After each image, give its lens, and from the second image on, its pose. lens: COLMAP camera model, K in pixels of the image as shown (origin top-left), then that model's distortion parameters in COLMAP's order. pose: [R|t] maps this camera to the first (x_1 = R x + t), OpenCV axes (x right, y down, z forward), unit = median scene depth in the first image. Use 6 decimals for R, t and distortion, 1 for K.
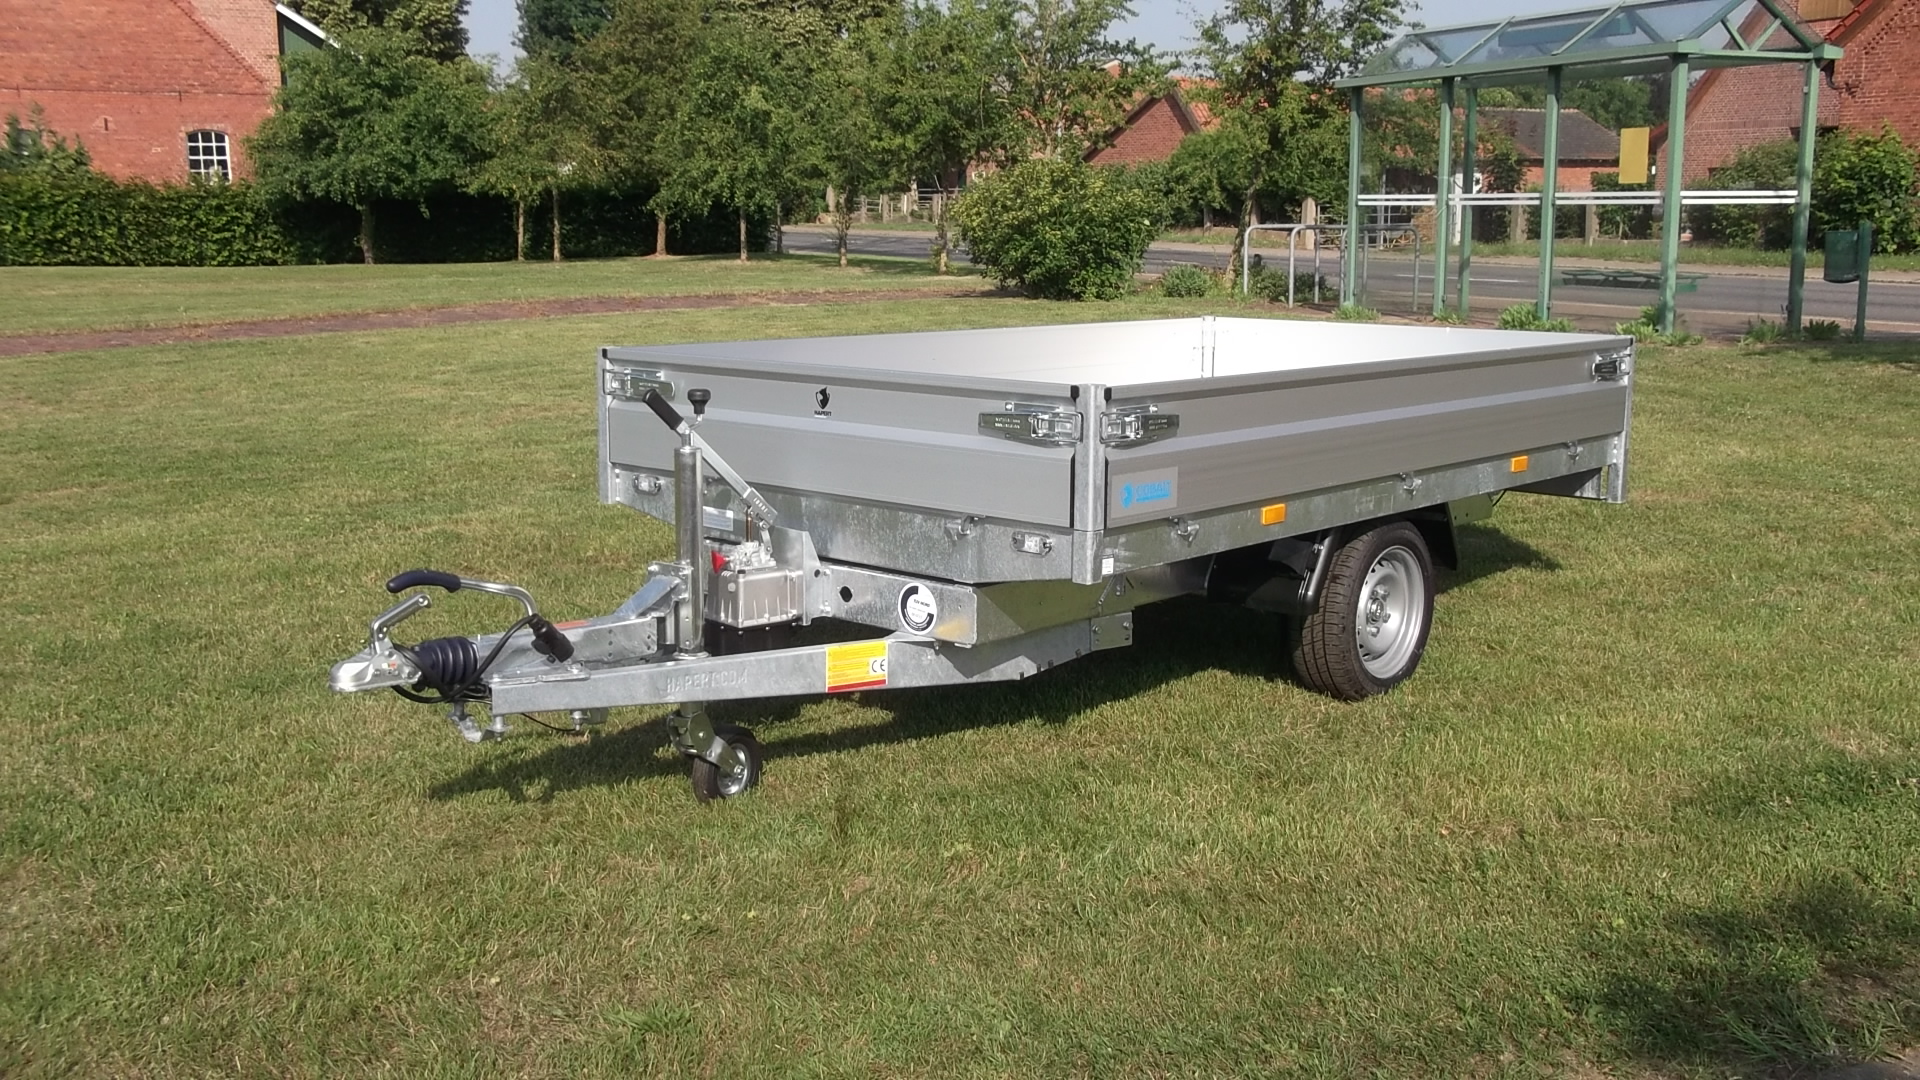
lens RADIAL K [[1897.2, 0, 960.0], [0, 1897.2, 540.0], [0, 0, 1]] dist [0.007235, 0.020543]
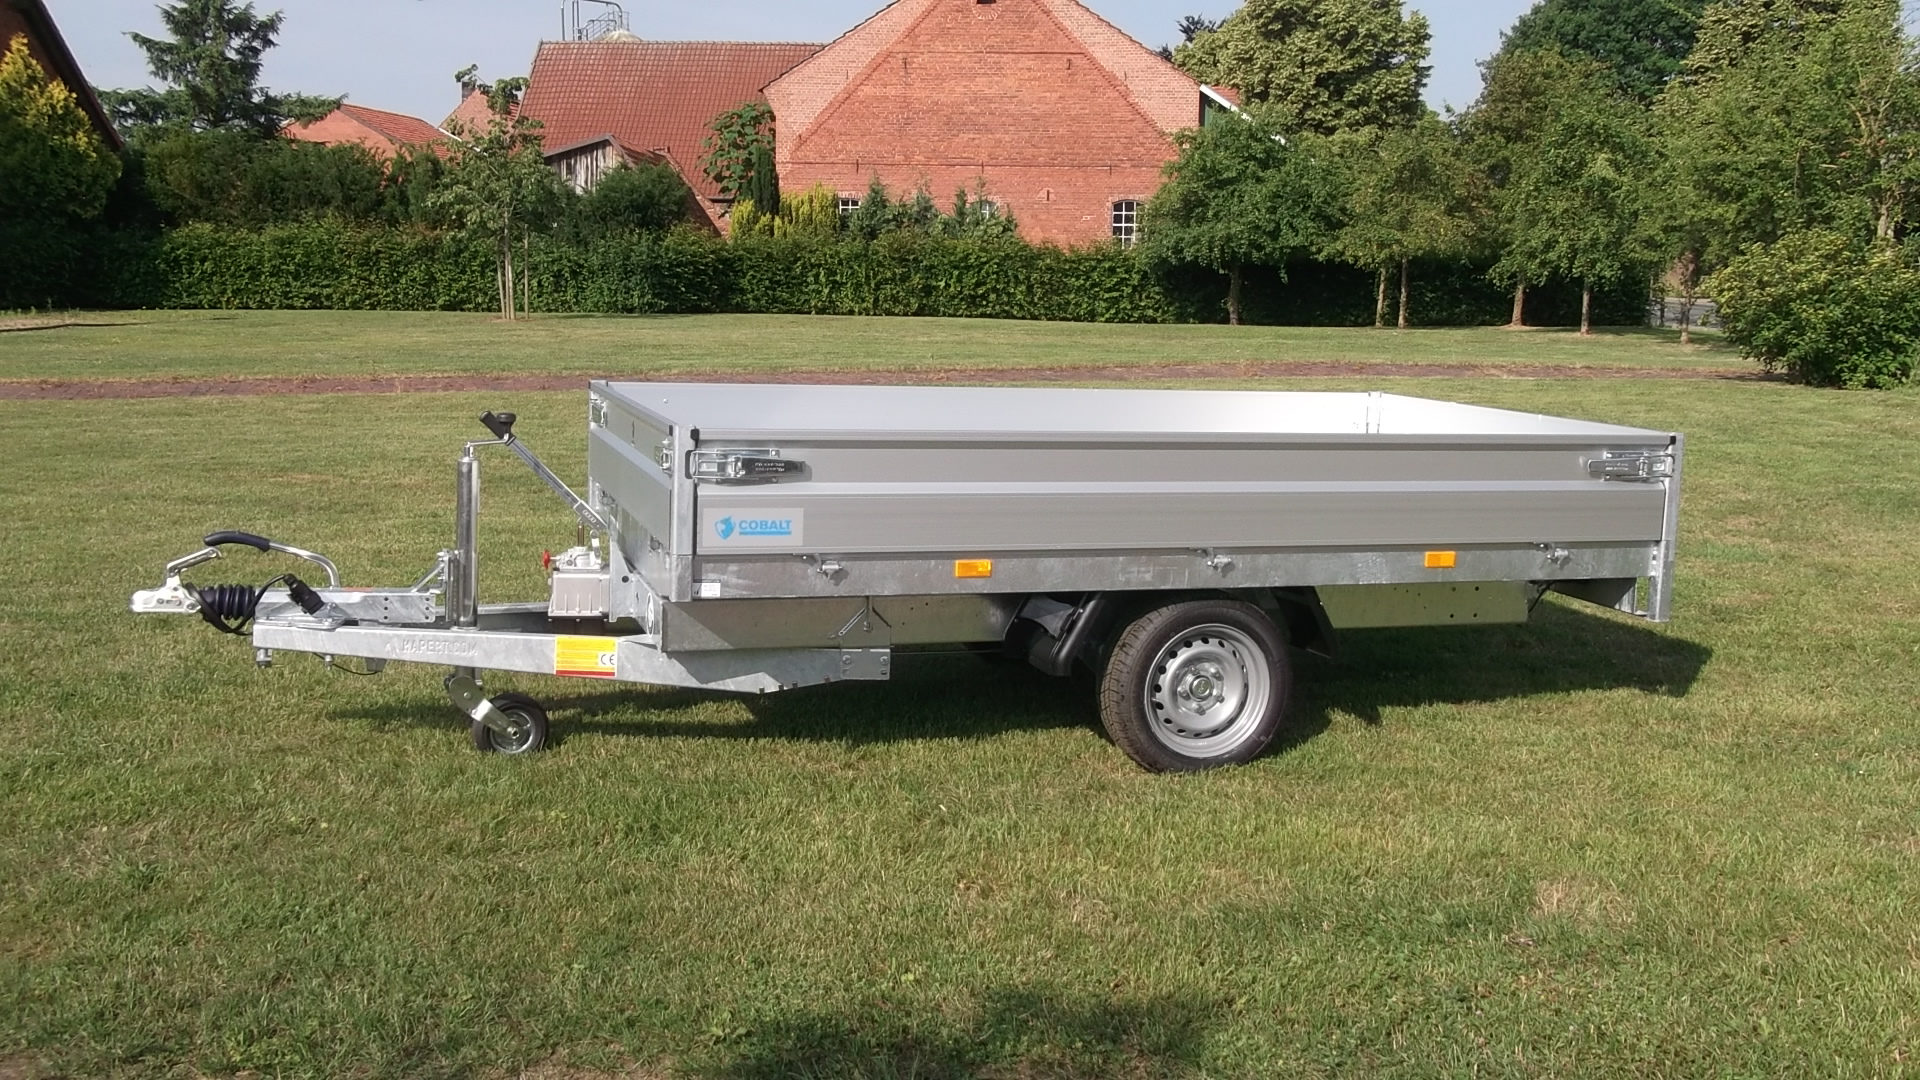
lens RADIAL K [[1897.2, 0, 960.0], [0, 1897.2, 540.0], [0, 0, 1]] dist [0.007235, 0.020543]
pose [[0.851810, 0.092075, -0.515695, 0.125194], [-0.110000, 0.993923, -0.004233, -0.004308], [0.512171, 0.060332, 0.856762, 0.018744]]
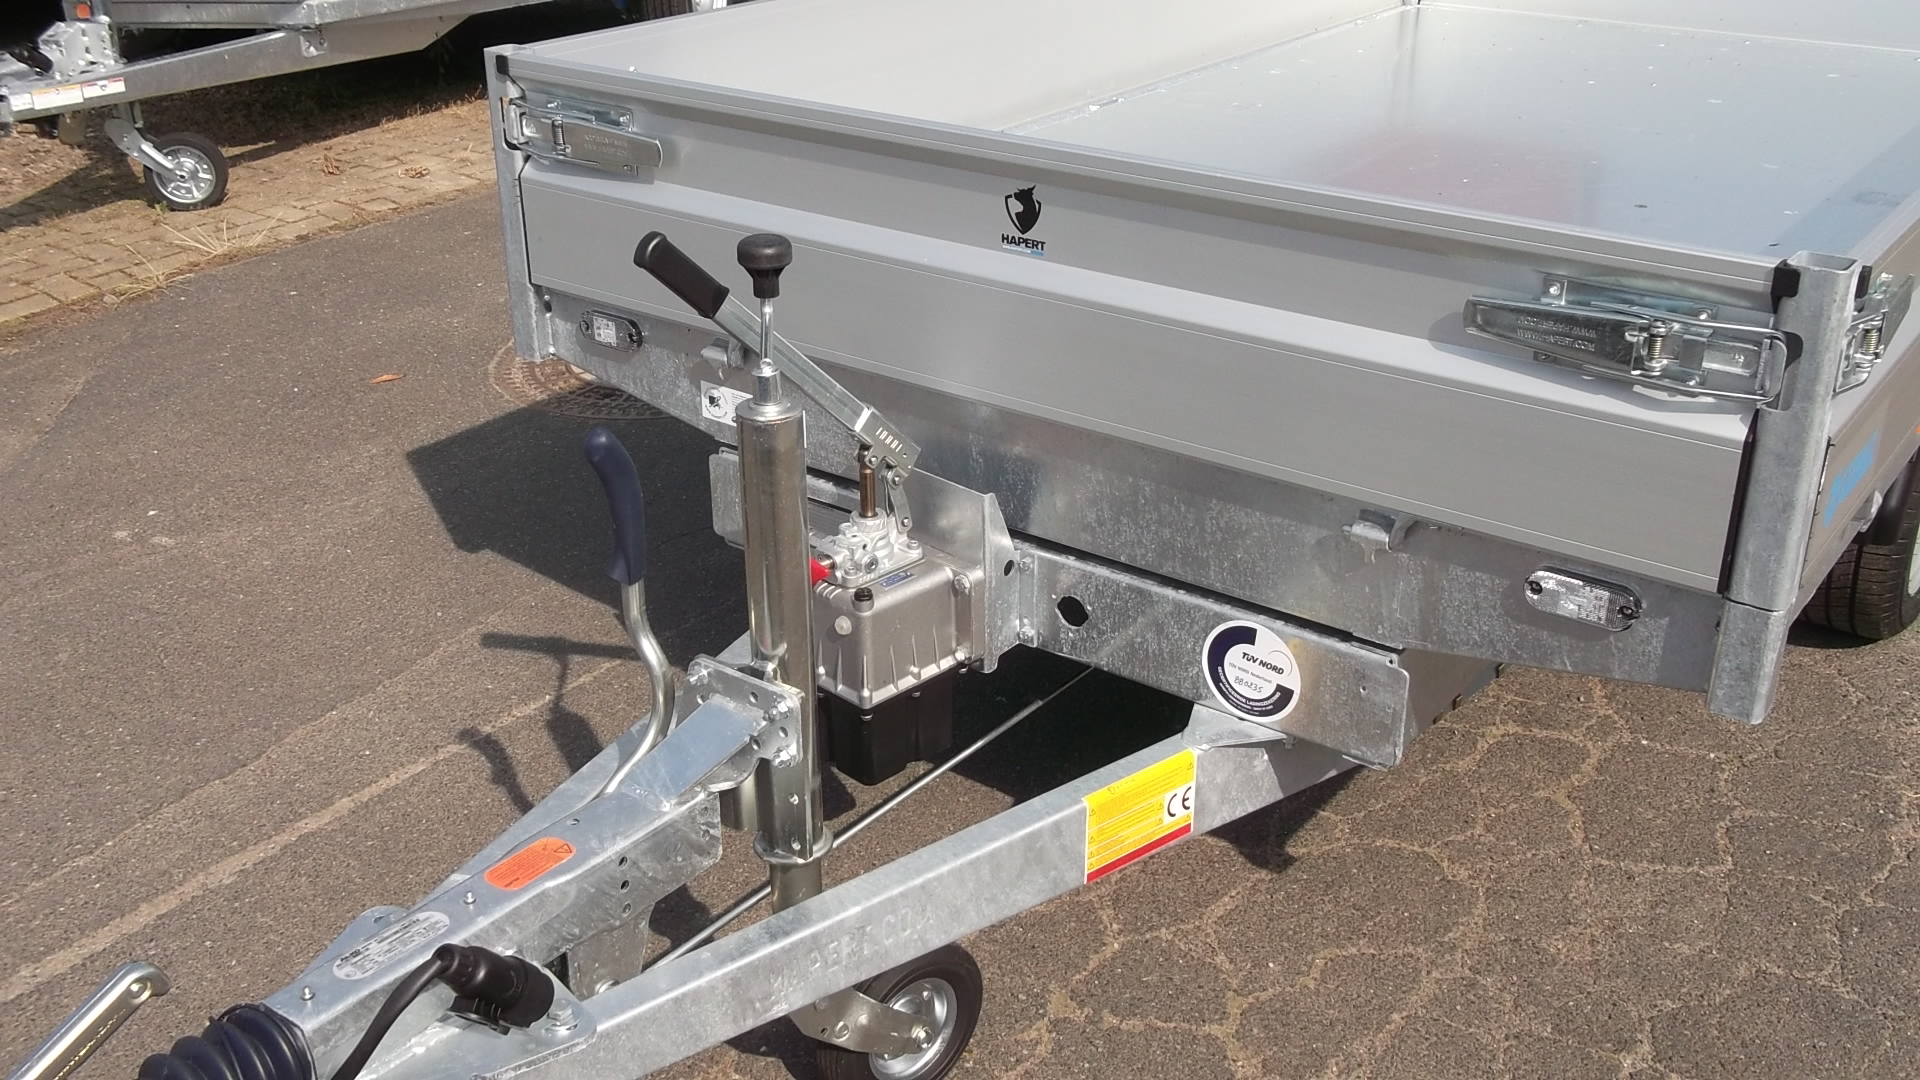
lens RADIAL K [[1897.2, 0, 960.0], [0, 1897.2, 540.0], [0, 0, 1]] dist [0.007235, 0.020543]
pose [[0.996313, -0.047907, 0.071165, -0.021797], [0.026976, 0.962420, 0.270222, -0.021467], [-0.081436, -0.267306, 0.960164, 0.096988]]
